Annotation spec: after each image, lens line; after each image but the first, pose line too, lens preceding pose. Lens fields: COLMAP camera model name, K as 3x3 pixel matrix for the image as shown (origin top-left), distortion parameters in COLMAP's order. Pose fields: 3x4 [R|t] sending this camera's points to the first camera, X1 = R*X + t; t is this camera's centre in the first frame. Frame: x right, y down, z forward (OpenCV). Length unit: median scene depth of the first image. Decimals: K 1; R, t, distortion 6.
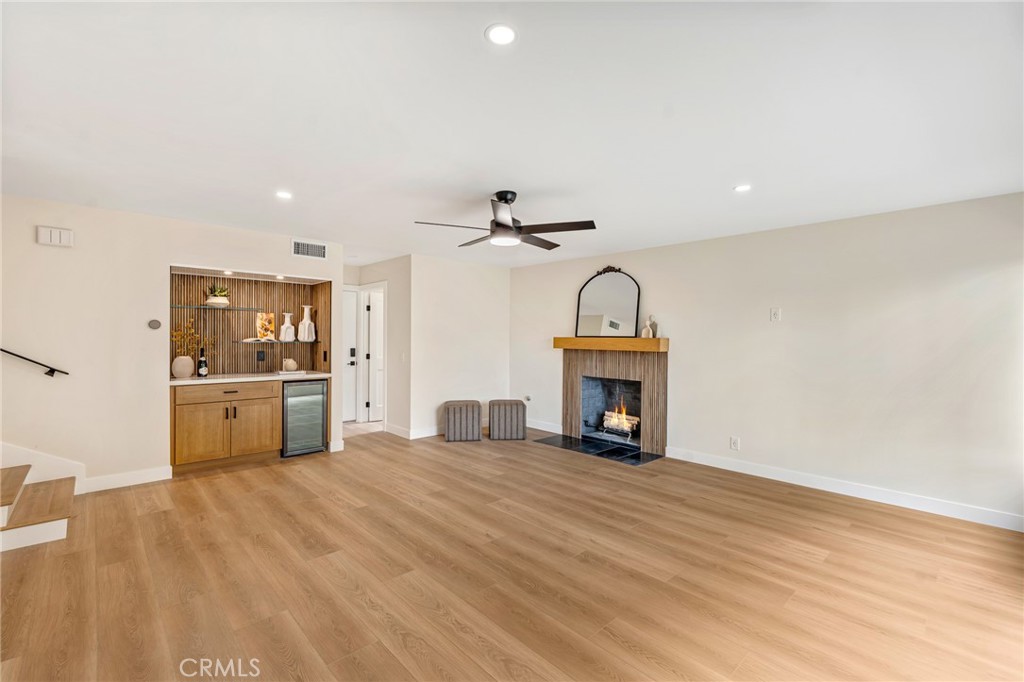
lens RADIAL K [[447.5, 0, 512.6], [0, 447.5, 338.6], [0, 0, 1]] dist [-0.005581, -0.000603]
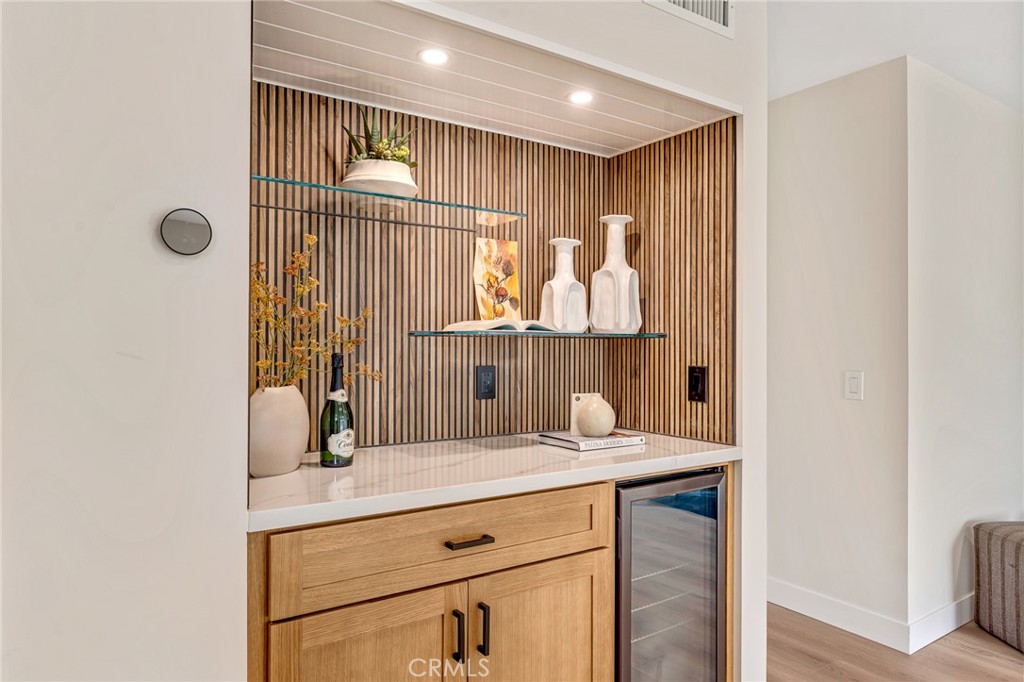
lens RADIAL K [[643.3, 0, 512.0], [0, 643.3, 341.0], [0, 0, 1]] dist [-0.005184, -0.000481]
pose [[0.987623, -0.002378, -0.156831, -0.479860], [0.001391, 0.999979, -0.006400, 0.014371], [0.156843, 0.006103, 0.987605, 0.578828]]
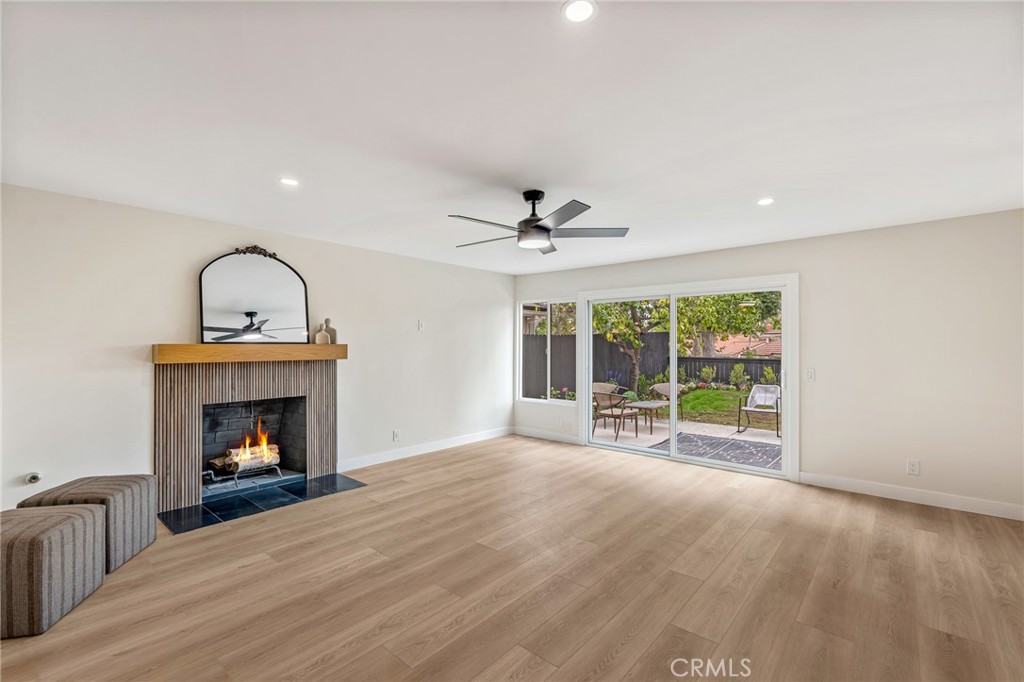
lens RADIAL K [[447.5, 0, 512.6], [0, 447.5, 338.6], [0, 0, 1]] dist [-0.005581, -0.000603]
pose [[-0.099117, 0.005714, 0.995059, -0.597452], [-0.000458, 0.999983, -0.005788, -0.007828], [-0.995076, -0.001029, -0.099112, 0.718326]]
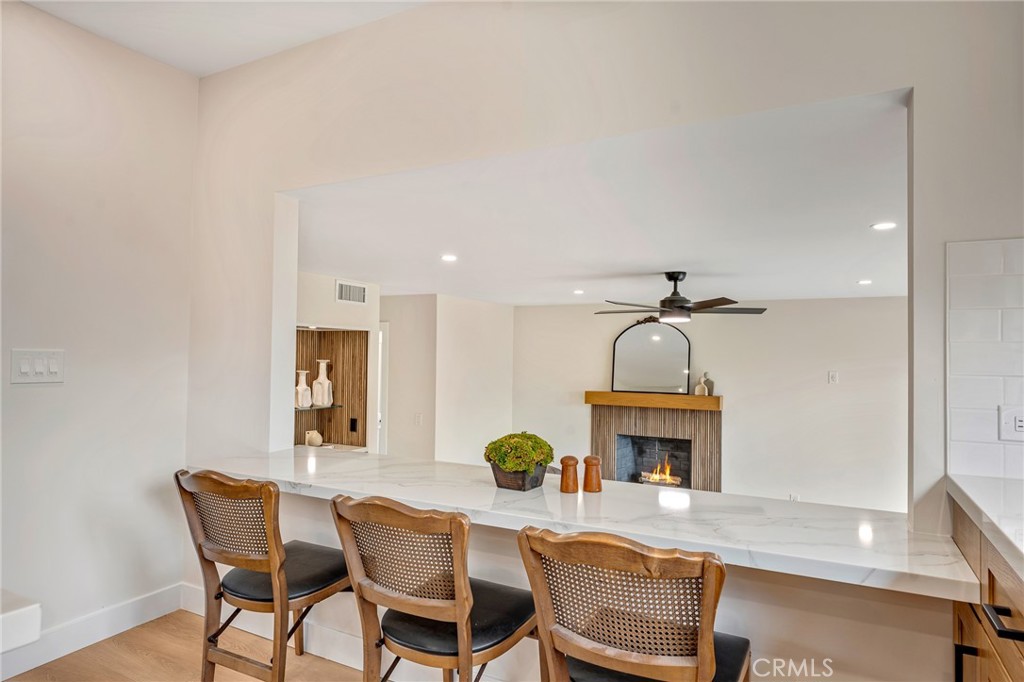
lens RADIAL K [[609.4, 0, 512.0], [0, 609.4, 341.0], [0, 0, 1]] dist [-0.004511, 0.001235]
pose [[0.945685, 0.012339, 0.324851, -0.513535], [-0.005047, 0.999716, -0.023282, -0.086407], [-0.325046, 0.020378, 0.945479, -0.112369]]
